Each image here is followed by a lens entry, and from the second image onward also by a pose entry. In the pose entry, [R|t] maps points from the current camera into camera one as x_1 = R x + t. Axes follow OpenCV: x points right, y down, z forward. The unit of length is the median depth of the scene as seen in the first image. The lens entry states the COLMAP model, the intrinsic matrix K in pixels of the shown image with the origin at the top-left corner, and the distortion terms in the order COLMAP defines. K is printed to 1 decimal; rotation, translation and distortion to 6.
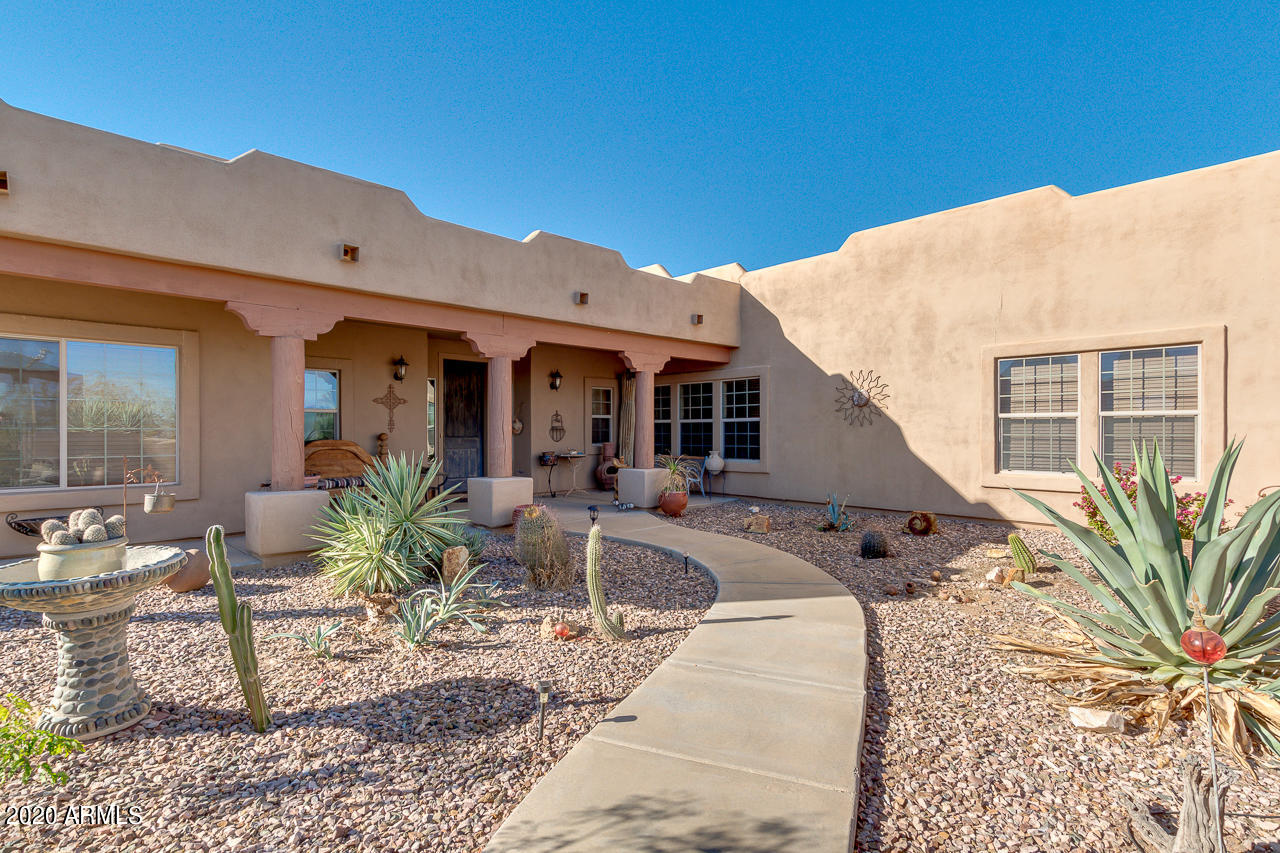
lens RADIAL K [[598.8, 0, 638.8], [0, 598.8, 424.3], [0, 0, 1]] dist [0.003150, 0.000513]
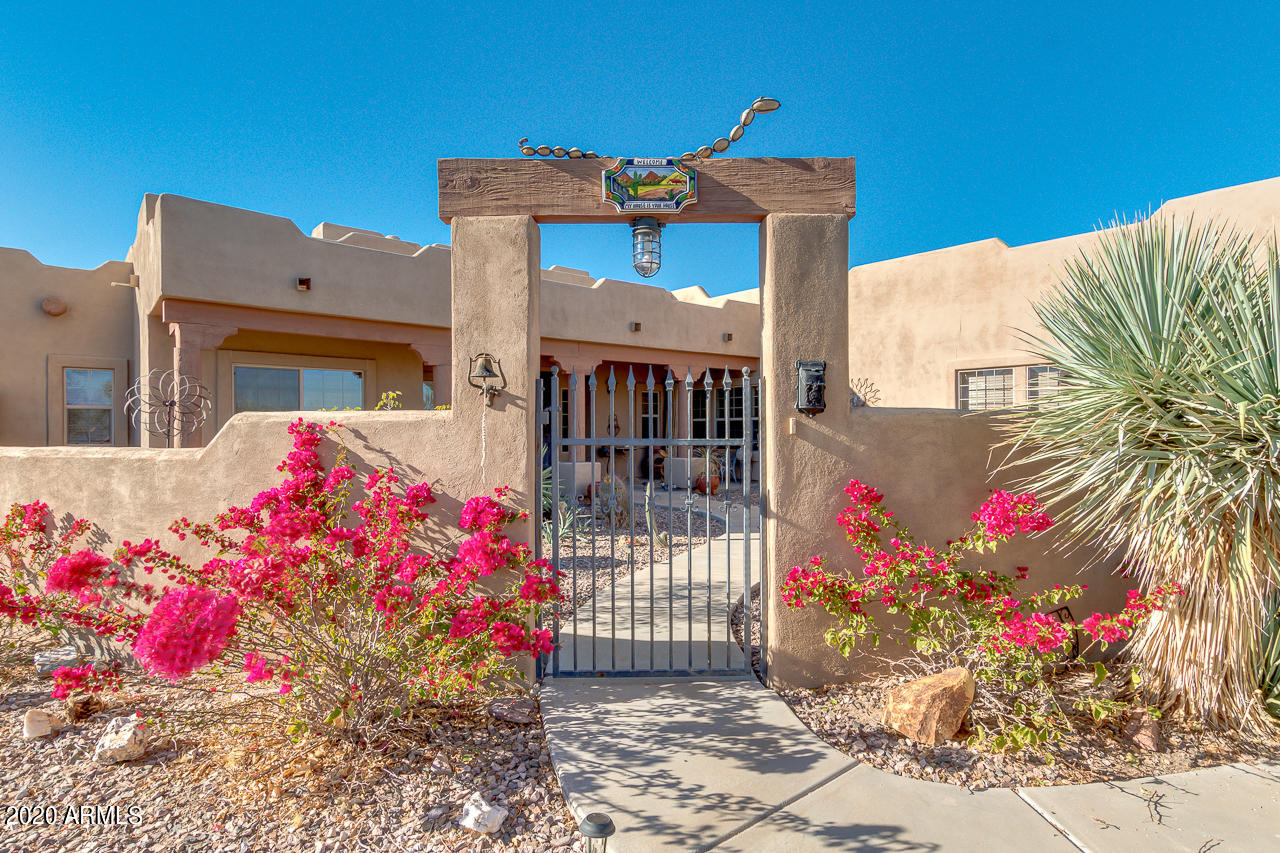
lens RADIAL K [[598.8, 0, 639.2], [0, 598.8, 423.5], [0, 0, 1]] dist [0.003150, 0.000513]
pose [[0.996954, -0.002928, -0.077940, 0.014552], [0.003094, 0.999993, 0.002007, -0.000047], [0.077934, -0.002242, 0.996956, -0.326525]]
